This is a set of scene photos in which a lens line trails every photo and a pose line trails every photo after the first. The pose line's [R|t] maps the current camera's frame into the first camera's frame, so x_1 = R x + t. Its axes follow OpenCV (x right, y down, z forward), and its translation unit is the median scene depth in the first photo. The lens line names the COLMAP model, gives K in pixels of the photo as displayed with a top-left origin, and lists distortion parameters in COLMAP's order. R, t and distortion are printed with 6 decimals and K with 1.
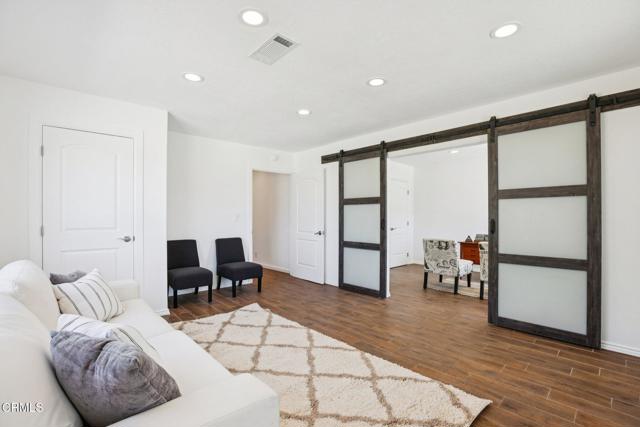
lens RADIAL K [[291.9, 0, 320.4], [0, 291.9, 214.9], [0, 0, 1]] dist [-0.048143, 0.015084]
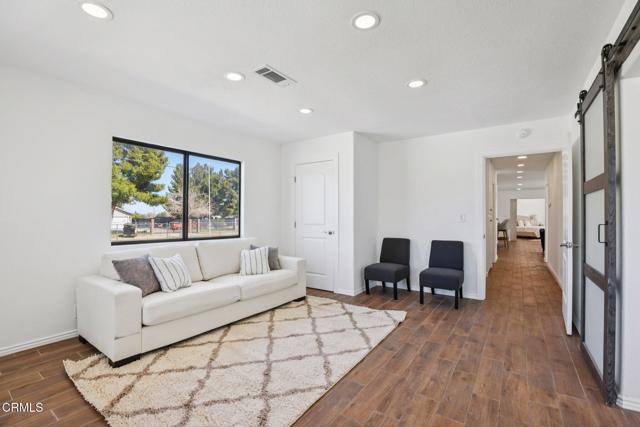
lens RADIAL K [[291.9, 0, 316.8], [0, 291.9, 213.0], [0, 0, 1]] dist [-0.048143, 0.015084]
pose [[0.213488, -0.011397, -0.976879, 0.602909], [0.001729, 0.999935, -0.011288, 0.003618], [0.976944, 0.000721, 0.213494, 0.528184]]
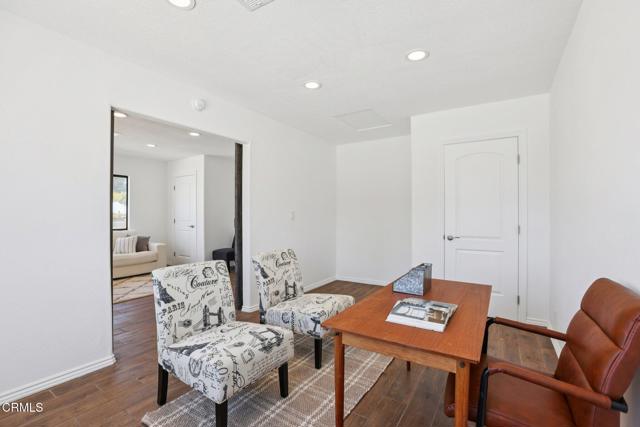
lens RADIAL K [[291.9, 0, 315.4], [0, 291.9, 215.3], [0, 0, 1]] dist [-0.048143, 0.015084]
pose [[0.246031, -0.001200, -0.969261, 1.243204], [0.005628, 0.999984, 0.000191, 0.010252], [0.969246, -0.005502, 0.246034, 1.120822]]
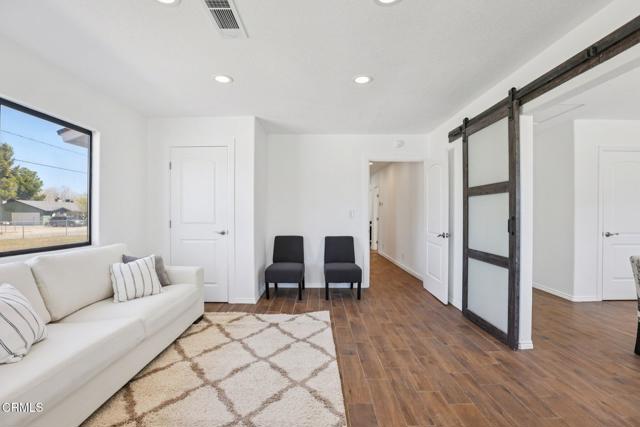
lens RADIAL K [[291.9, 0, 318.3], [0, 291.9, 210.6], [0, 0, 1]] dist [-0.048143, 0.015084]
pose [[0.739206, -0.008780, -0.673423, 0.353484], [0.003692, 0.999953, -0.008984, 0.005345], [0.673470, 0.004154, 0.739203, 0.320209]]
